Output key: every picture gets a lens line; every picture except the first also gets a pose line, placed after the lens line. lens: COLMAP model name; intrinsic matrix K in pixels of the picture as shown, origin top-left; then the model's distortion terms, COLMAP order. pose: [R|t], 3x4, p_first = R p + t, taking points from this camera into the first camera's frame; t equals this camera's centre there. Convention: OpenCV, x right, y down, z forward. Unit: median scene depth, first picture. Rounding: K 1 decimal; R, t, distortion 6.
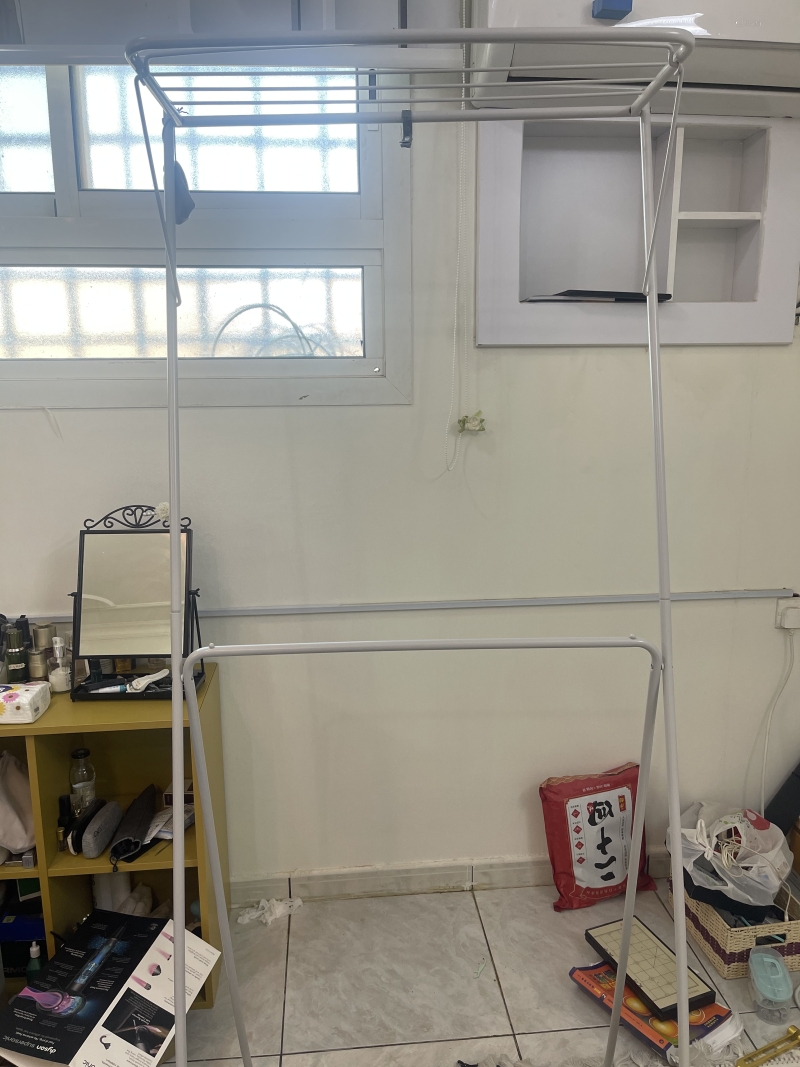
lens RADIAL K [[822.6, 0, 399.0], [0, 822.6, 529.0], [0, 0, 1]] dist [0.058262, -0.092338]
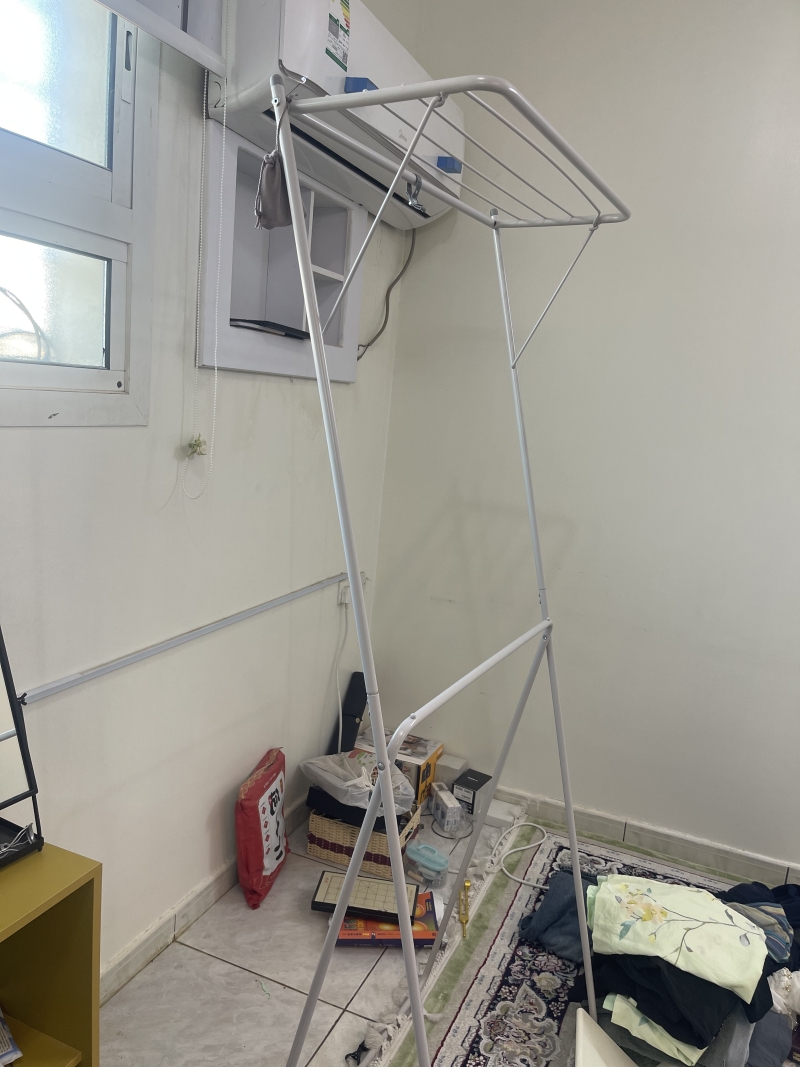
lens RADIAL K [[822.6, 0, 399.0], [0, 822.6, 529.0], [0, 0, 1]] dist [0.058262, -0.092338]
pose [[0.458133, -0.099289, 0.883321, -0.658570], [0.081069, 0.994267, 0.069714, -0.082651], [-0.885179, 0.039671, 0.463556, 0.362737]]
